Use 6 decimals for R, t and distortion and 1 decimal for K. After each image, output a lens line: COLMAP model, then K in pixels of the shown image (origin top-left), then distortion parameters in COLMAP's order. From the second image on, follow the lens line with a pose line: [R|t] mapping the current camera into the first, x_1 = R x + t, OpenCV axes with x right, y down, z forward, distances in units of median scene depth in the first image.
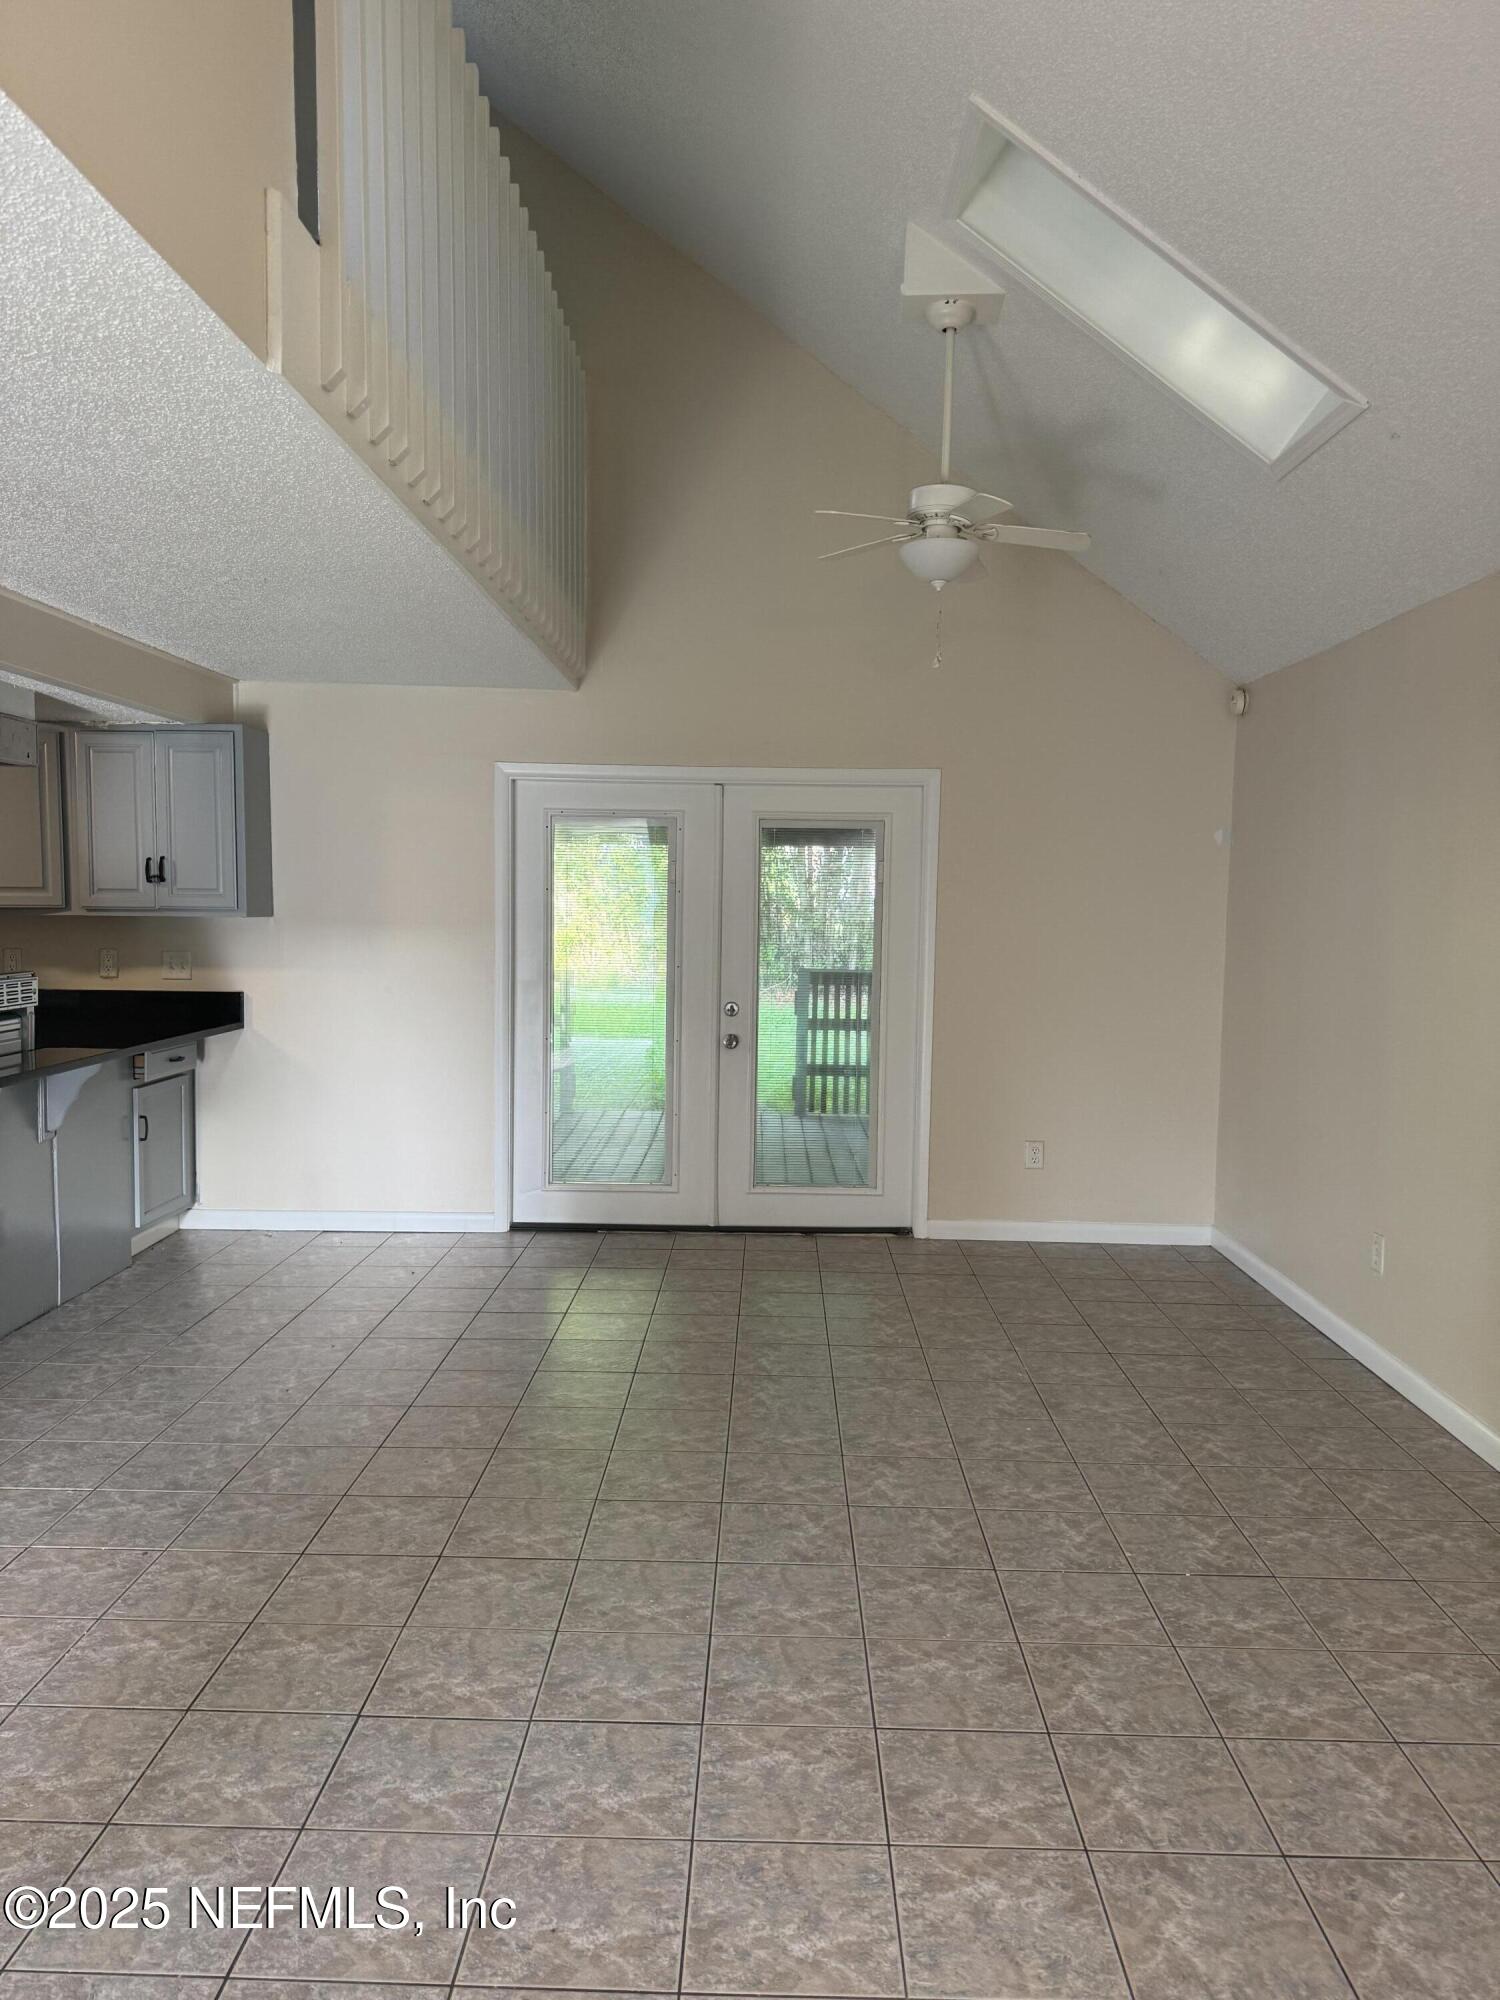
lens RADIAL K [[1385.6, 0, 744.2], [0, 1385.6, 1005.9], [0, 0, 1]] dist [-0.003403, -0.000383]
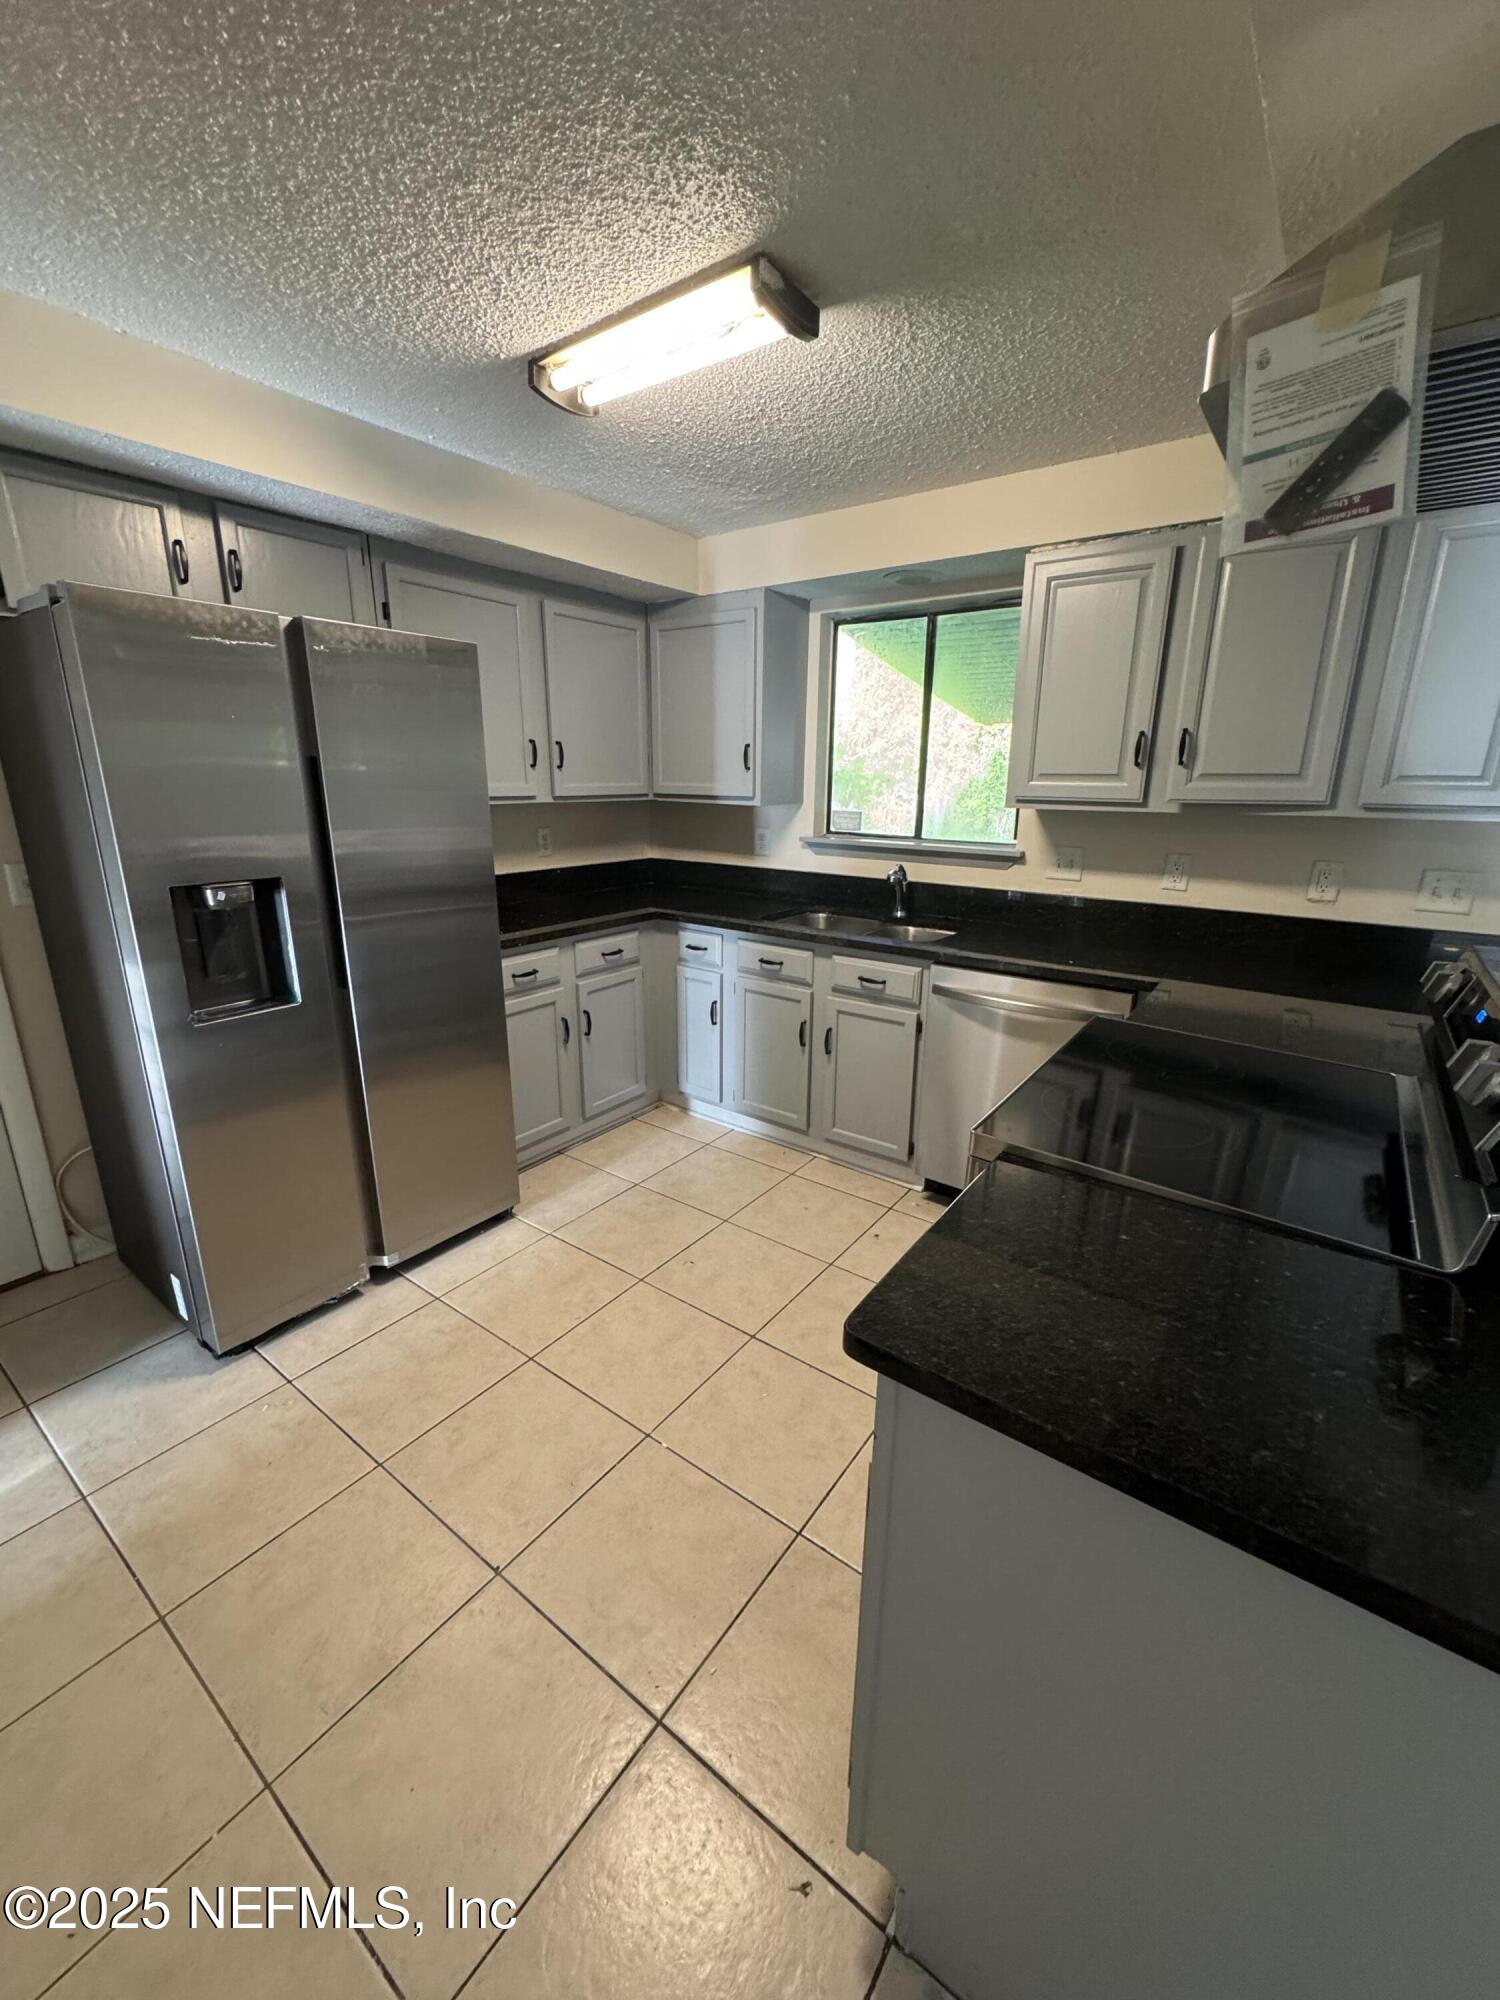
lens RADIAL K [[800.2, 0, 751.8], [0, 800.2, 995.8], [0, 0, 1]] dist [-0.004271, -0.000404]
pose [[0.819088, 0.151299, -0.553357, -0.477191], [-0.043732, 0.978255, 0.202742, -0.045056], [0.571999, -0.141864, 0.807893, 0.491266]]
